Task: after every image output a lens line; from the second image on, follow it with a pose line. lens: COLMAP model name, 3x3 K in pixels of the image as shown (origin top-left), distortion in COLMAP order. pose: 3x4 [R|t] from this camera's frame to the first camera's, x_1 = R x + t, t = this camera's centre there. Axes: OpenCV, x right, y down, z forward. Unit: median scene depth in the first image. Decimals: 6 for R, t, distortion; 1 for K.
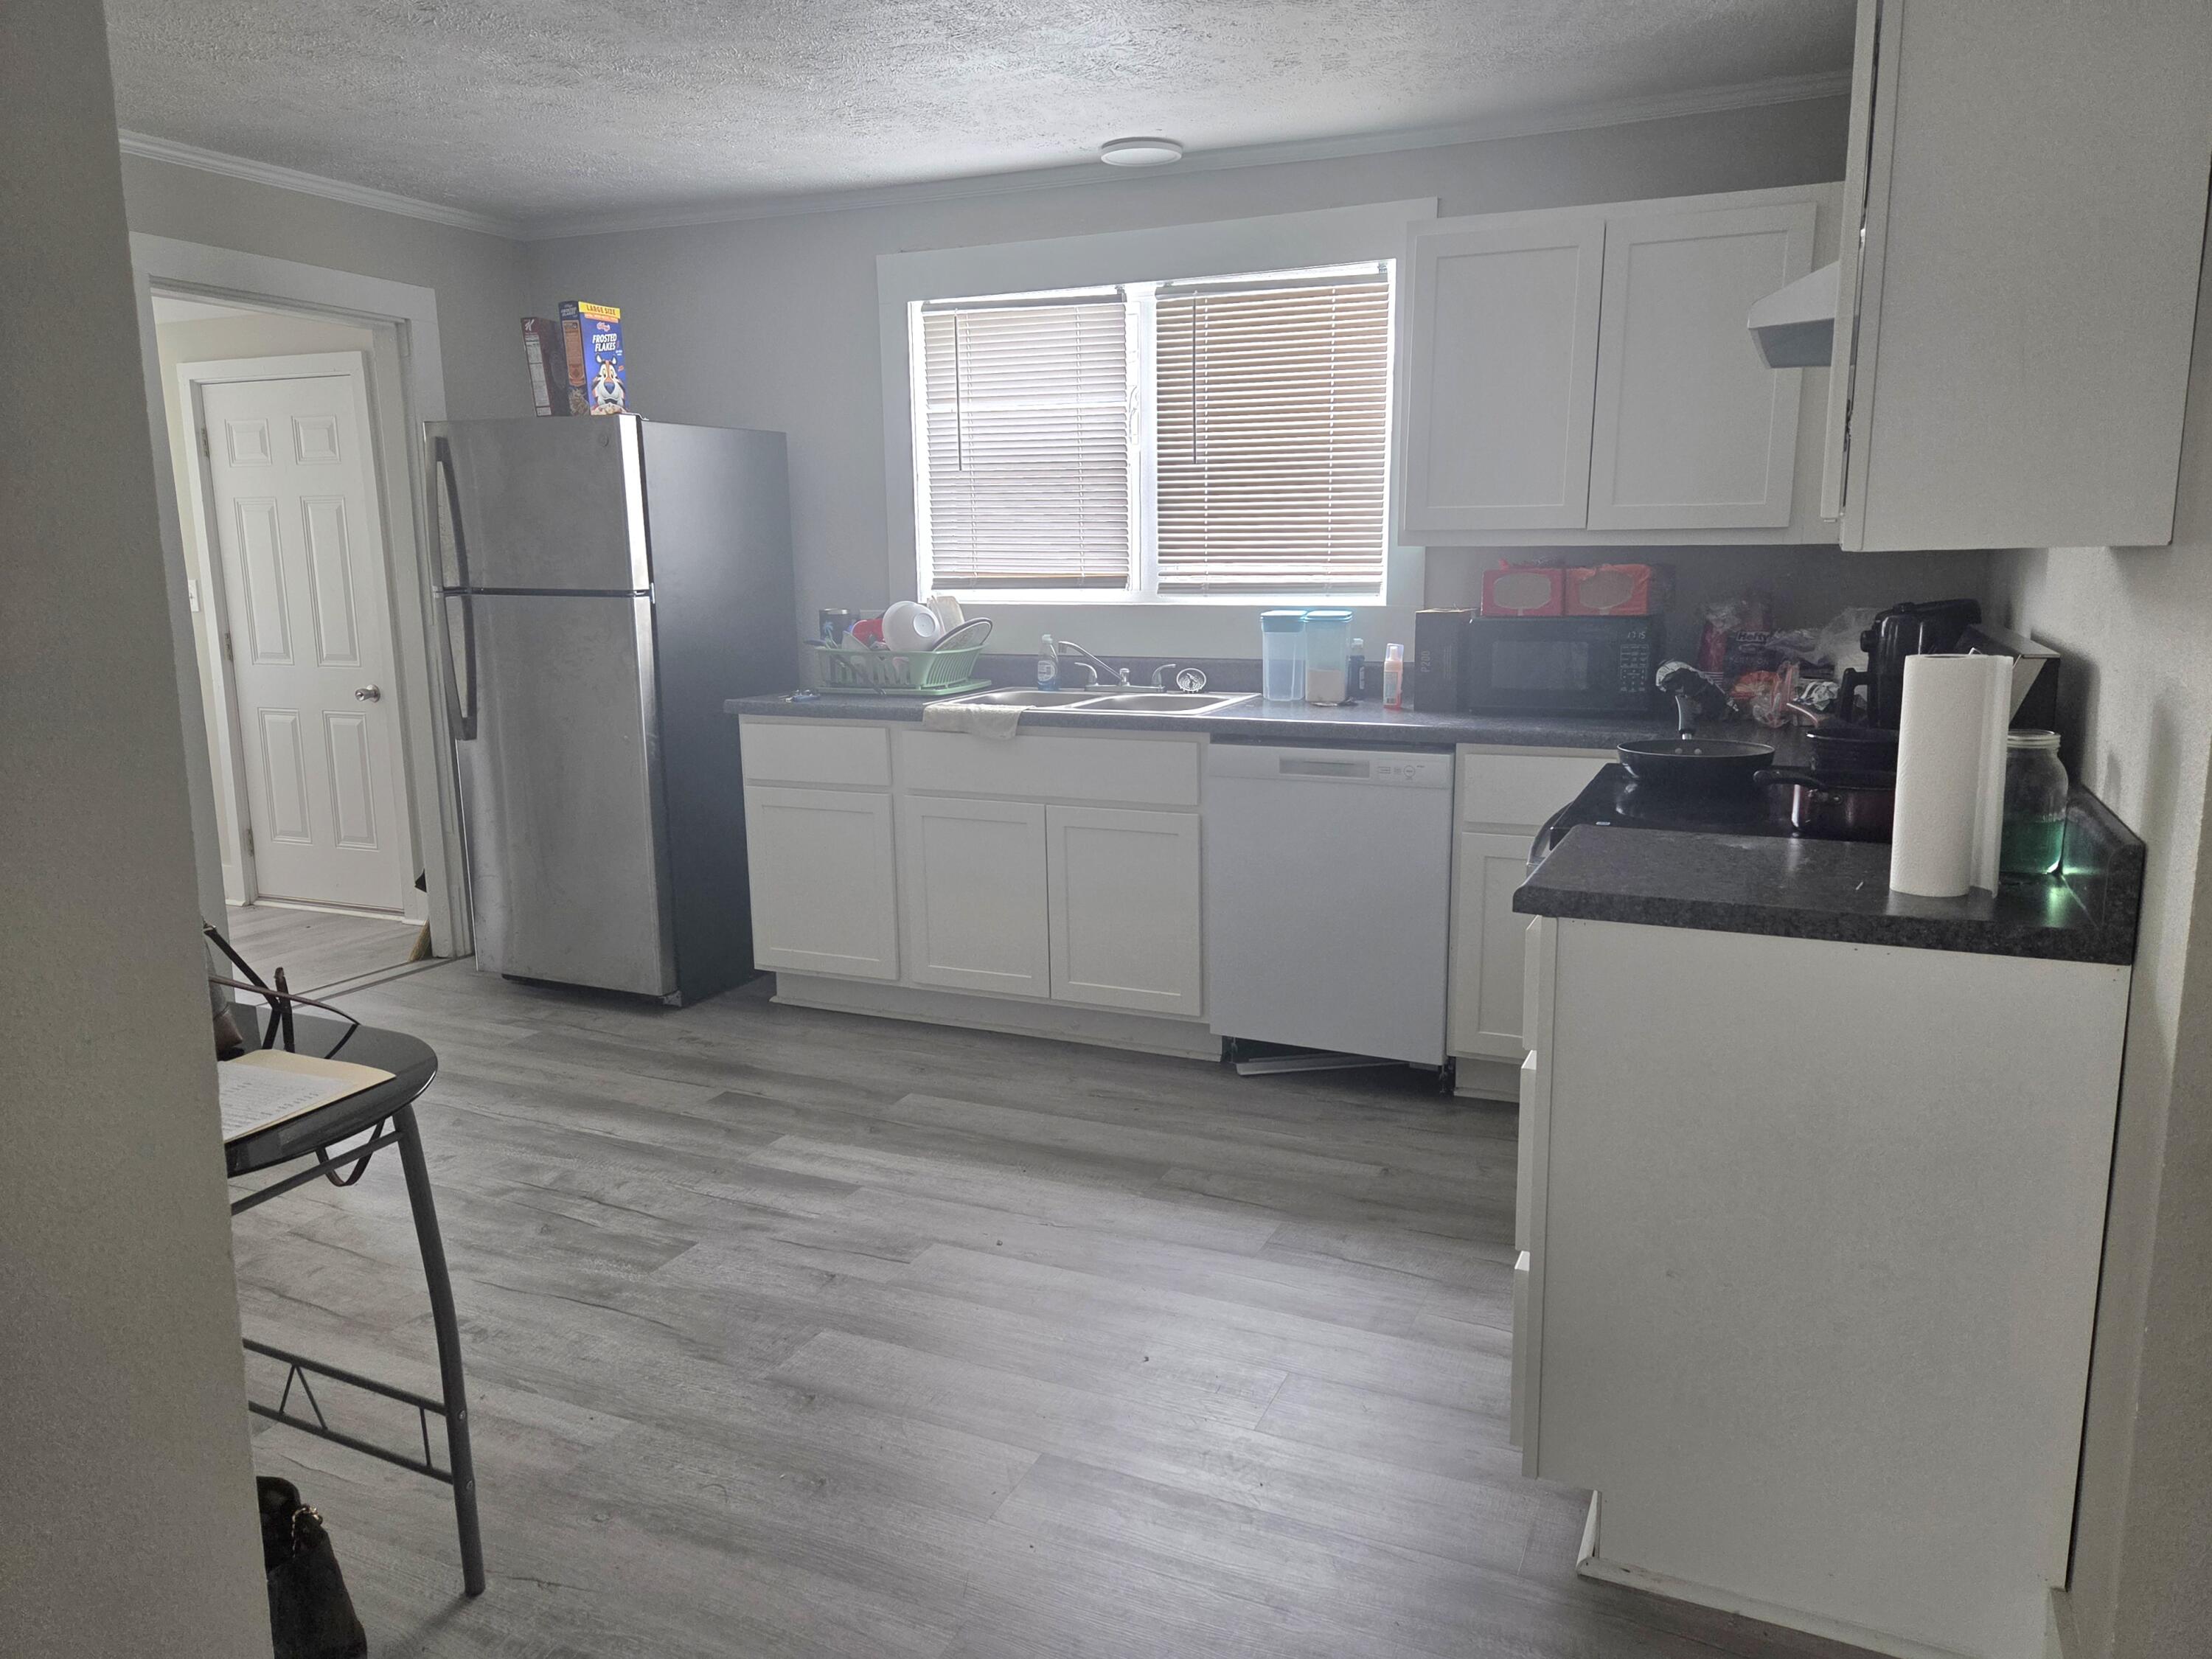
lens RADIAL K [[1533.8, 0, 1121.9], [0, 1533.8, 829.4], [0, 0, 1]] dist [0.044273, -0.023066]
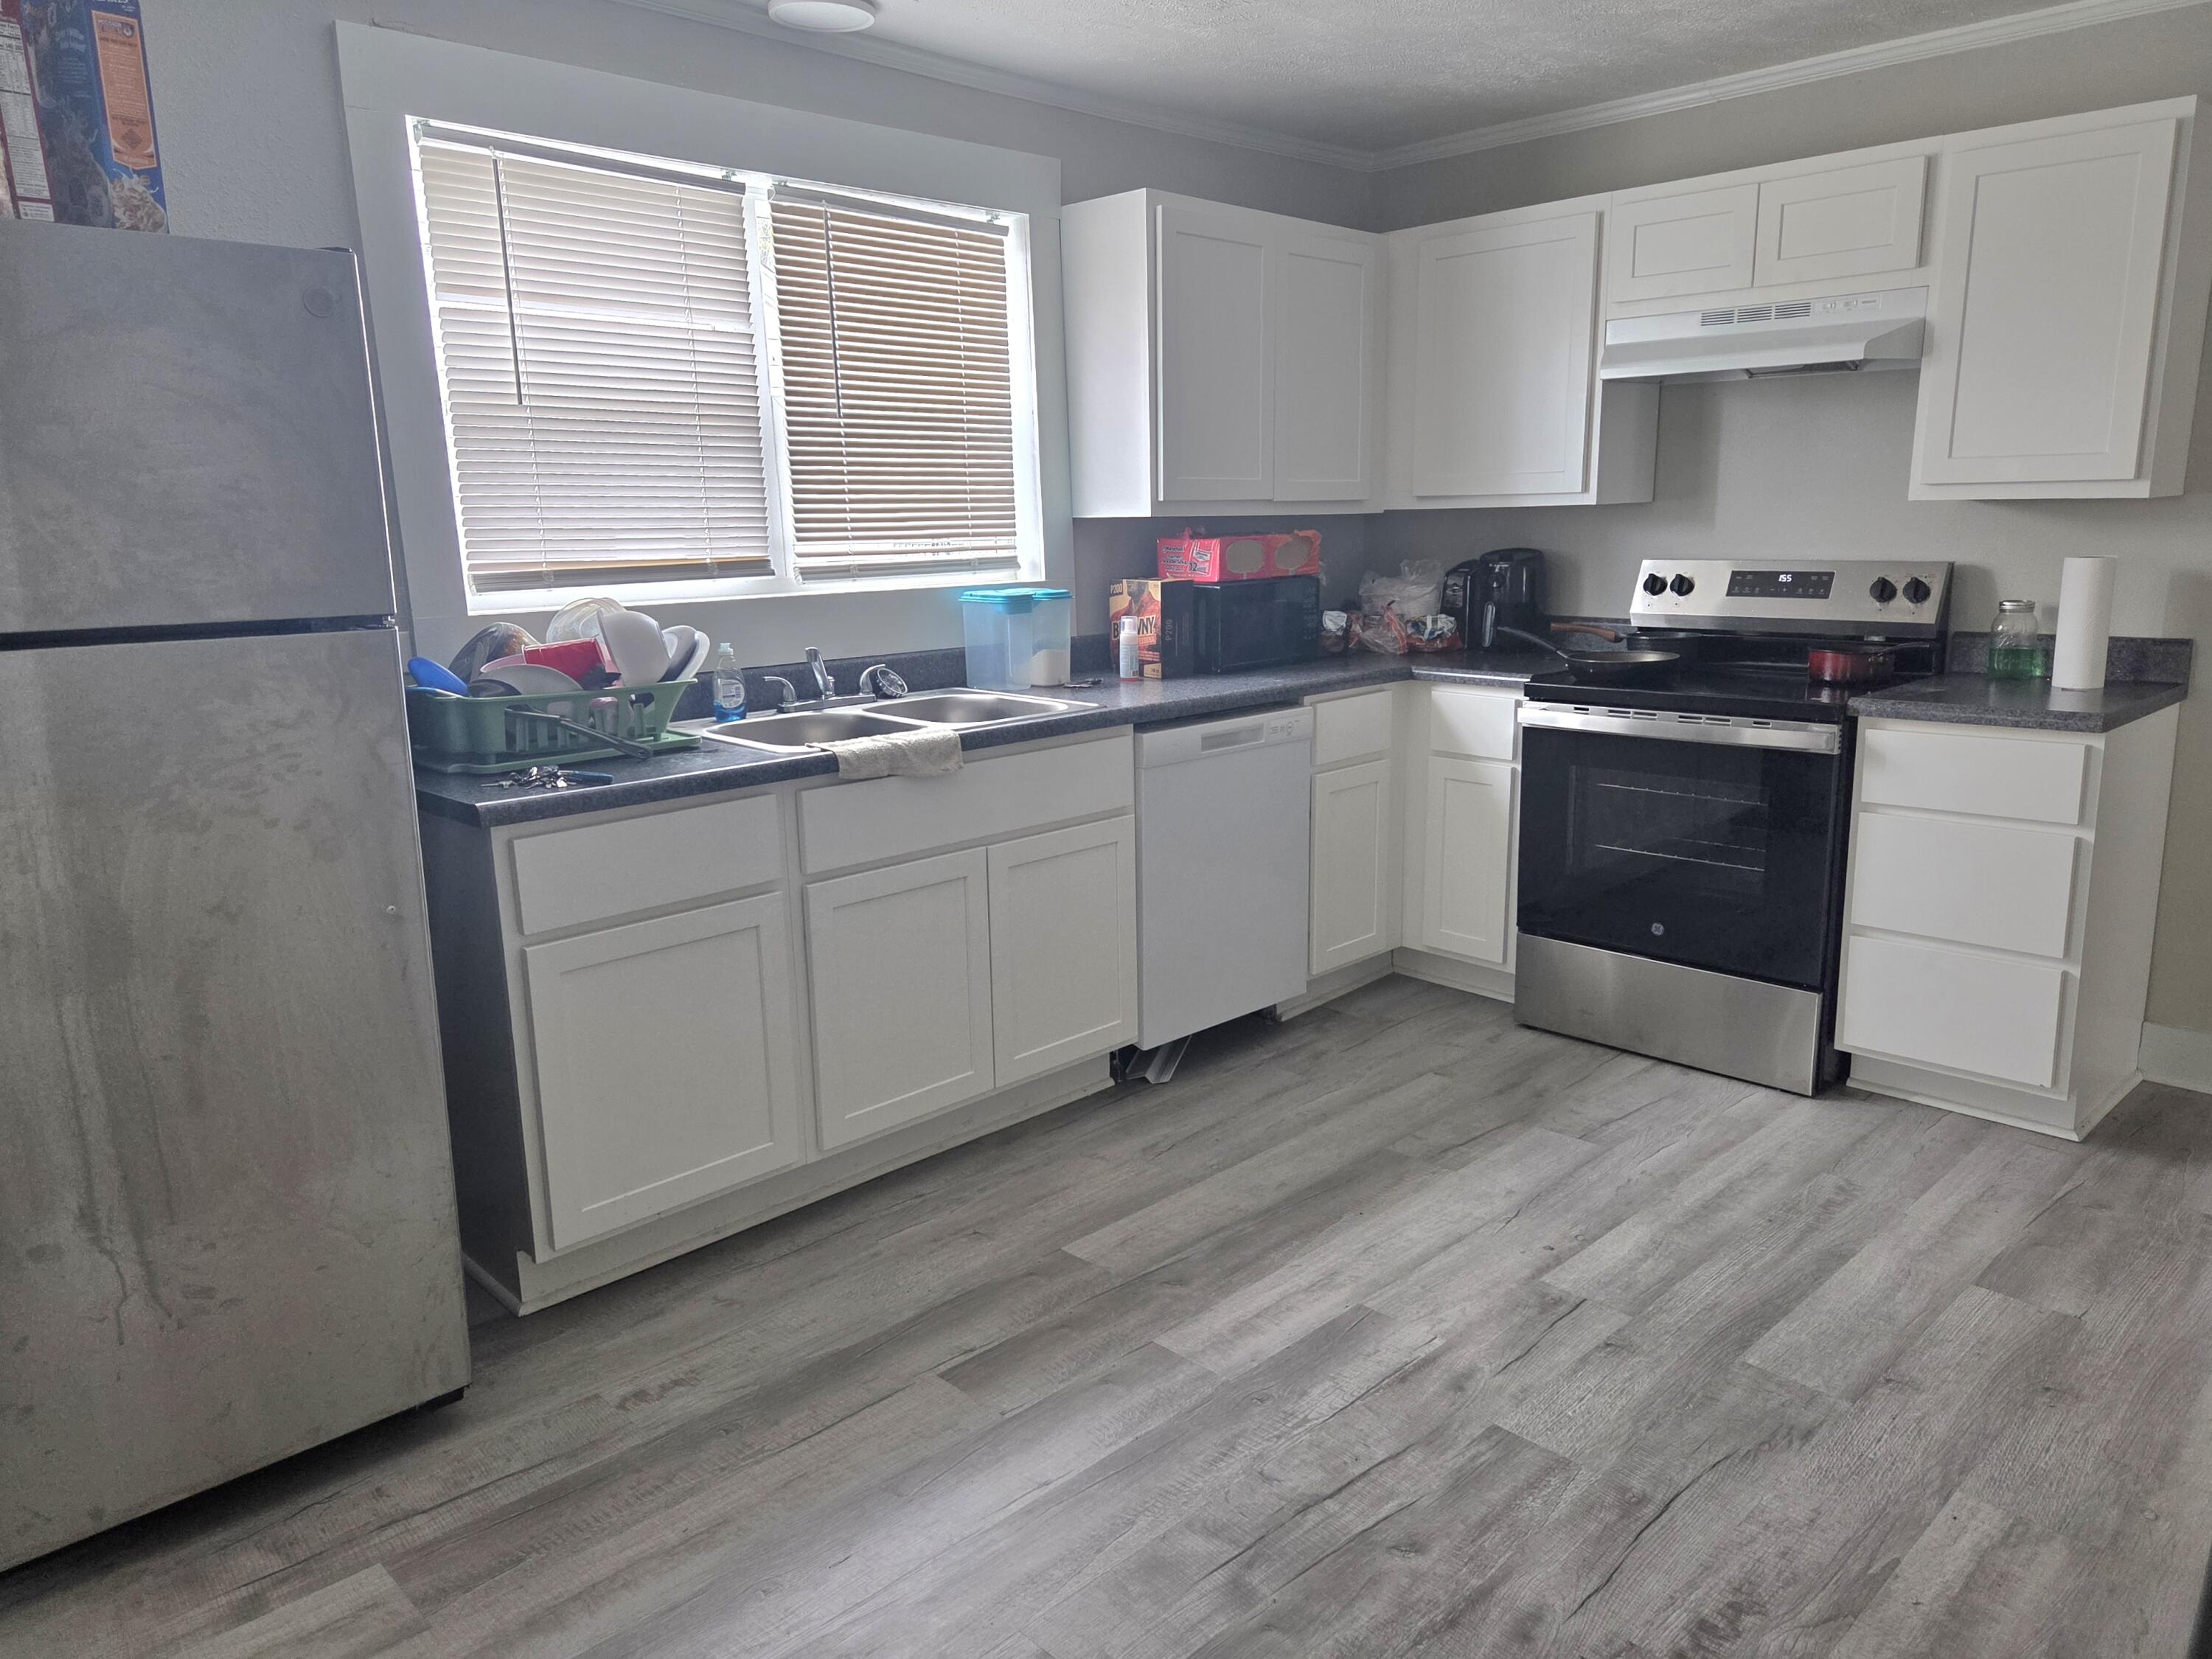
lens RADIAL K [[1533.8, 0, 1123.4], [0, 1533.8, 824.0], [0, 0, 1]] dist [0.044273, -0.023066]
pose [[0.357749, -0.187839, 0.914731, -0.784621], [0.185146, 0.974382, 0.127678, -0.121547], [-0.915280, 0.123682, 0.383361, 0.668455]]
